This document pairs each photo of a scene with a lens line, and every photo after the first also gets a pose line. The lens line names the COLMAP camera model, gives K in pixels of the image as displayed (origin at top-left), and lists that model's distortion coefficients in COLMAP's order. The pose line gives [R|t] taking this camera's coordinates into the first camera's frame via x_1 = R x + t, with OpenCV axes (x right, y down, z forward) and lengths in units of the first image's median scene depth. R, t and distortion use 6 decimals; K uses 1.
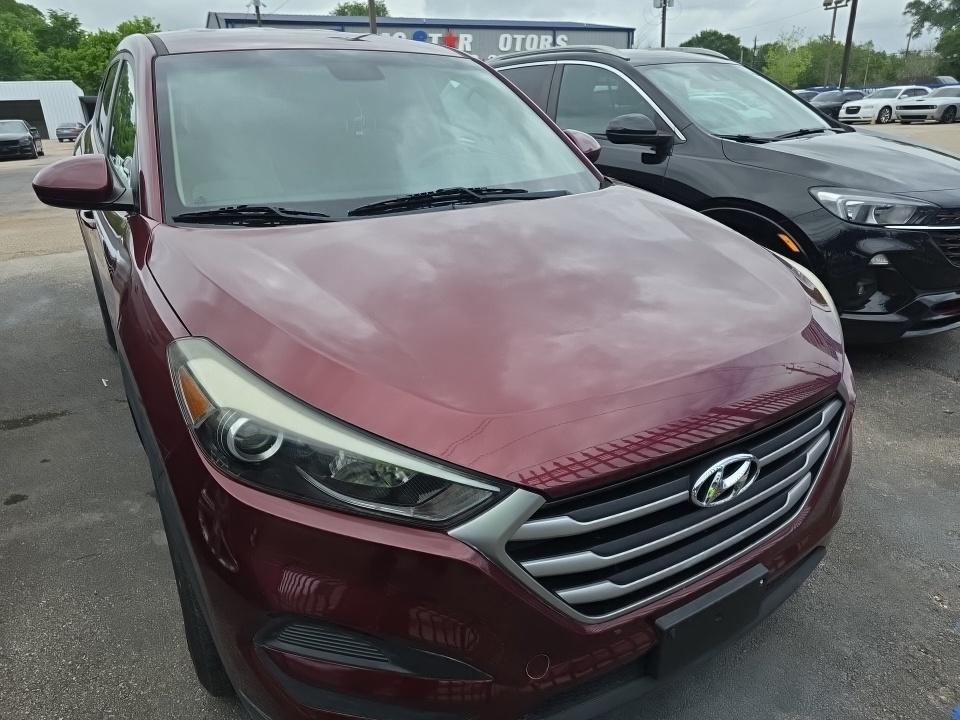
lens RADIAL K [[604.9, 0, 482.4], [0, 604.9, 360.1], [0, 0, 1]] dist [0.043908, -0.037599]
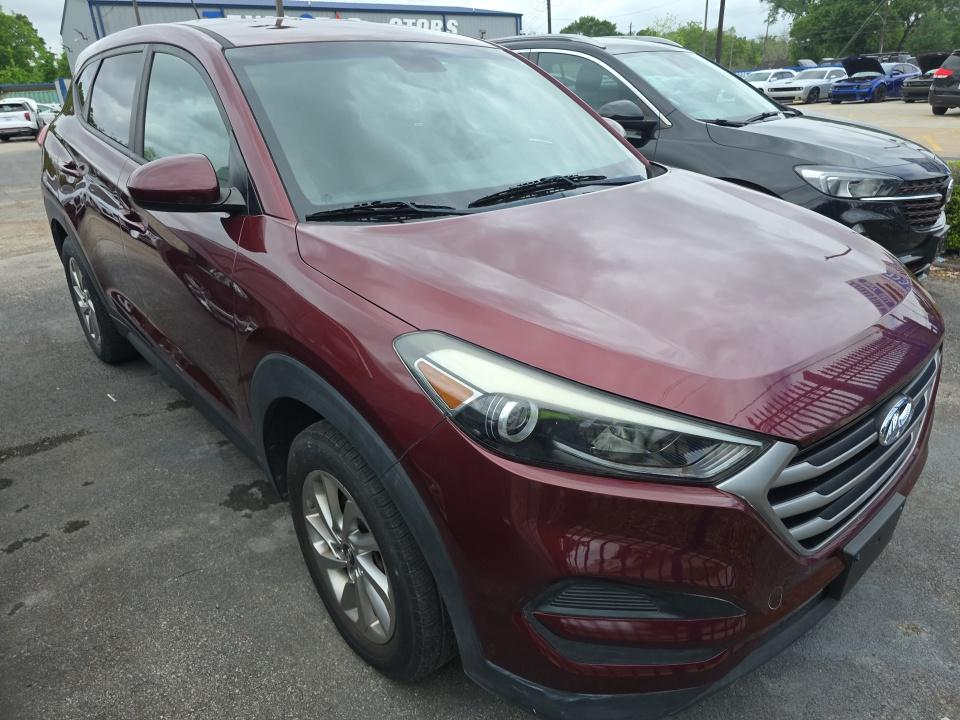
lens RADIAL K [[604.9, 0, 482.4], [0, 604.9, 360.1], [0, 0, 1]] dist [0.043908, -0.037599]
pose [[0.985745, -0.077171, 0.149506, -0.270597], [0.074216, 0.996922, 0.025254, -0.003112], [-0.150995, -0.013798, 0.988438, -0.015474]]
